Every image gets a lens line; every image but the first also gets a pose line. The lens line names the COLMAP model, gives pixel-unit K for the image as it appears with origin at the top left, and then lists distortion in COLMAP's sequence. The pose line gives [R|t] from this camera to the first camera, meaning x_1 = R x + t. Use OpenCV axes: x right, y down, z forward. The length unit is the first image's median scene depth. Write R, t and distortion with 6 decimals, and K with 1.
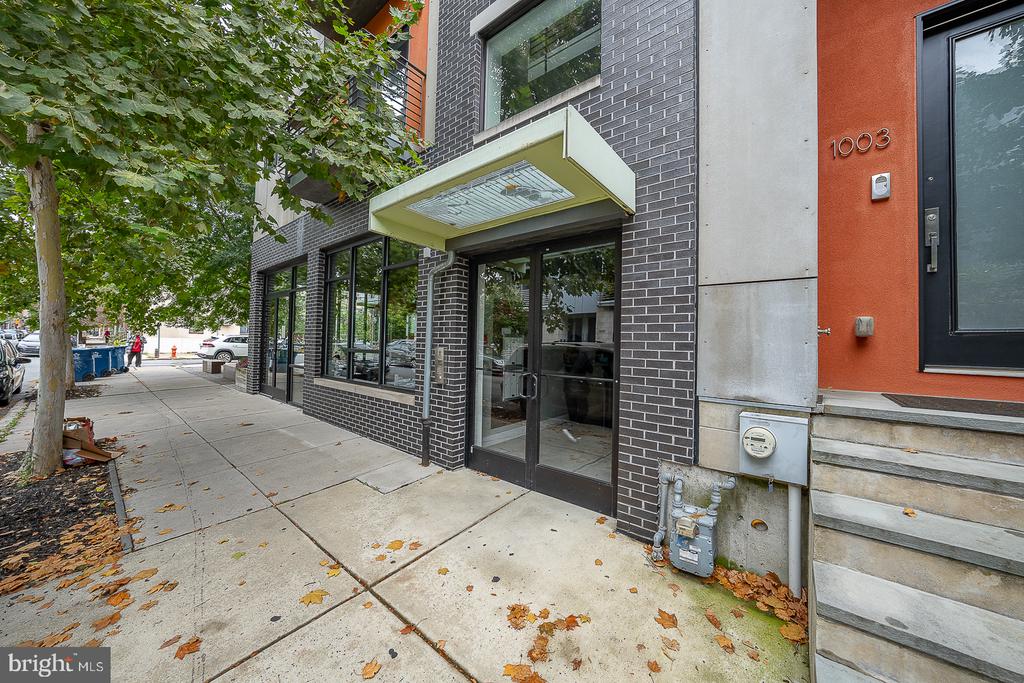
lens RADIAL K [[352.5, 0, 514.6], [0, 352.5, 337.9], [0, 0, 1]] dist [-0.024322, 0.004330]
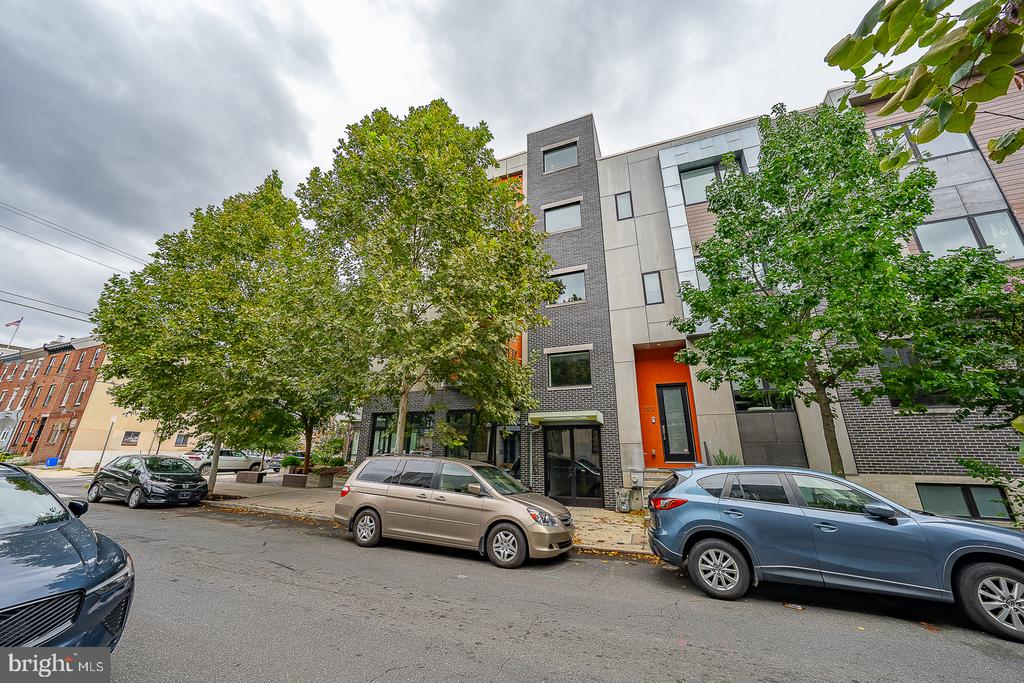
lens RADIAL K [[352.5, 0, 514.6], [0, 352.5, 337.9], [0, 0, 1]] dist [-0.024322, 0.004330]
pose [[0.950243, 0.093040, 0.297292, -2.261084], [0.001329, 0.953136, -0.302539, -0.084753], [-0.311508, 0.287881, 0.905587, -3.099976]]
